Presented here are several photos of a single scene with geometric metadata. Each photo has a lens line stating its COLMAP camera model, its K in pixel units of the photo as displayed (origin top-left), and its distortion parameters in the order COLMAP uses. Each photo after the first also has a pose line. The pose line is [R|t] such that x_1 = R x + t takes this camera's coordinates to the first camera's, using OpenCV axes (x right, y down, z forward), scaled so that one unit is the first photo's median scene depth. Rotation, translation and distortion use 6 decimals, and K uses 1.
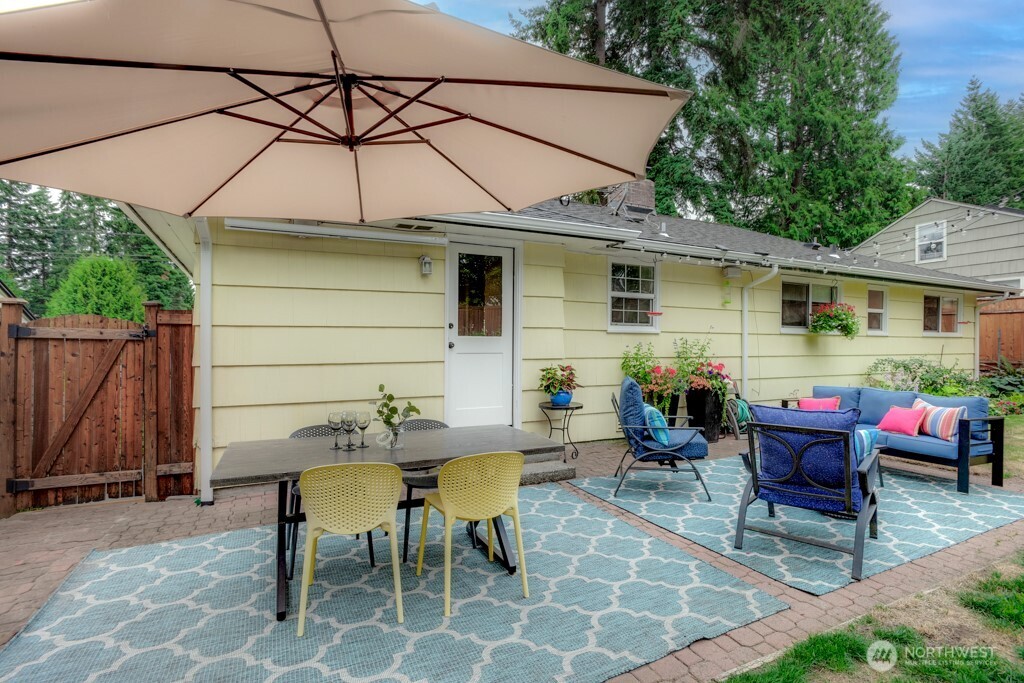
lens RADIAL K [[504.9, 0, 508.6], [0, 504.9, 332.9], [0, 0, 1]] dist [-0.037872, 0.024300]
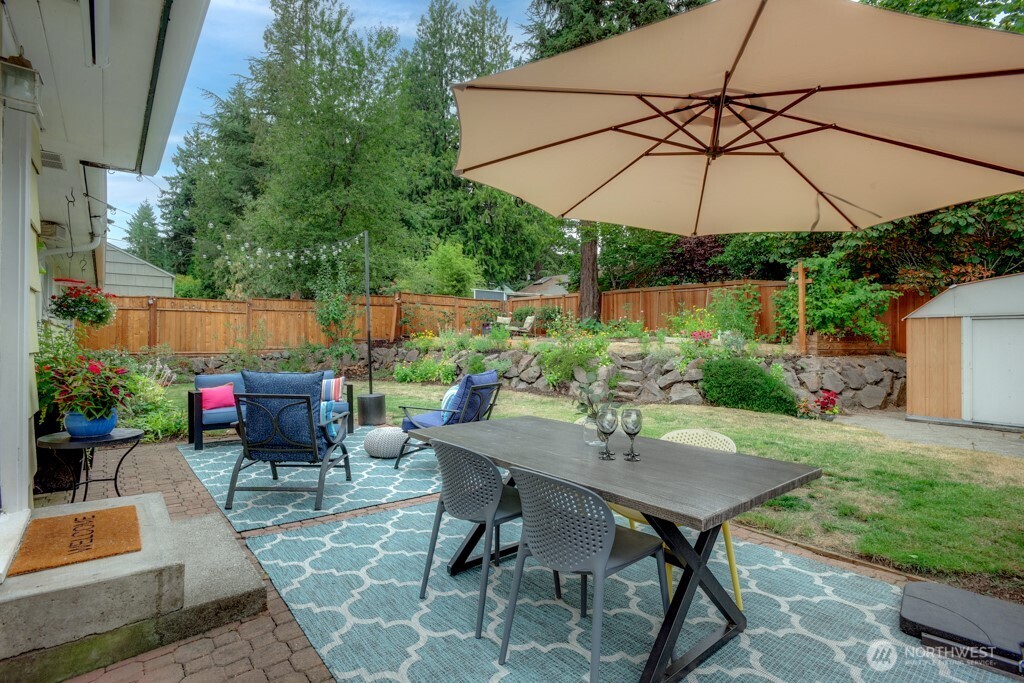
lens RADIAL K [[504.9, 0, 508.6], [0, 504.9, 332.9], [0, 0, 1]] dist [-0.037872, 0.024300]
pose [[-0.245974, 0.009583, 0.969229, -0.716495], [-0.032004, 0.999326, -0.018003, 0.035790], [-0.968748, -0.035447, -0.245501, 0.954075]]
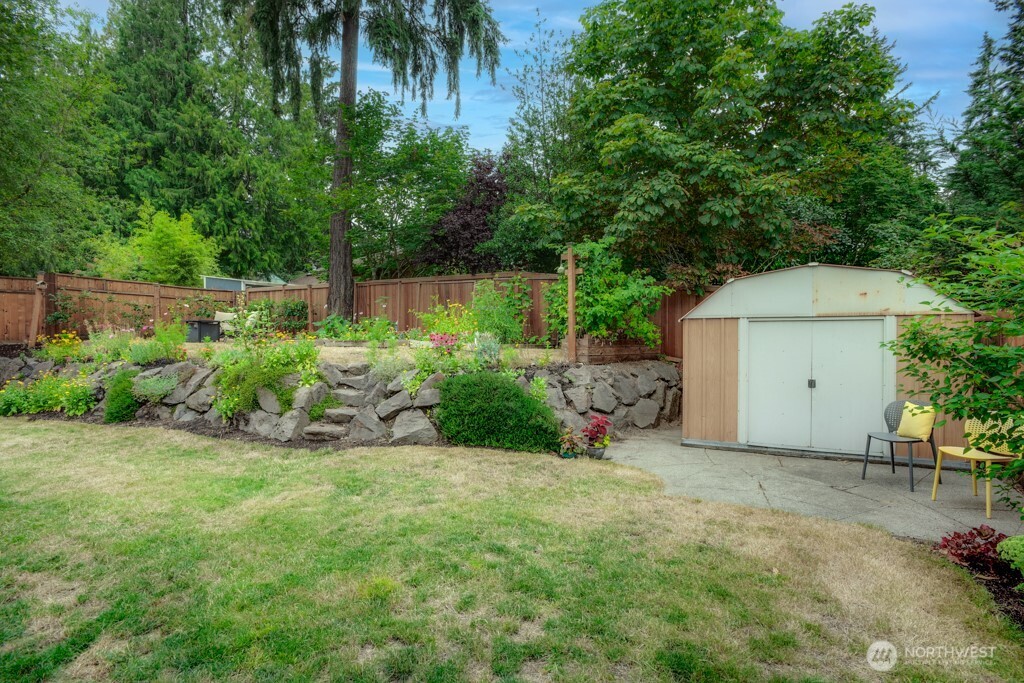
lens RADIAL K [[504.9, 0, 508.6], [0, 504.9, 332.9], [0, 0, 1]] dist [-0.037872, 0.024300]
pose [[-0.588894, 0.006413, 0.808185, -0.591190], [-0.024284, 0.999377, -0.025625, 0.025977], [-0.807845, -0.034716, -0.588371, 0.814258]]
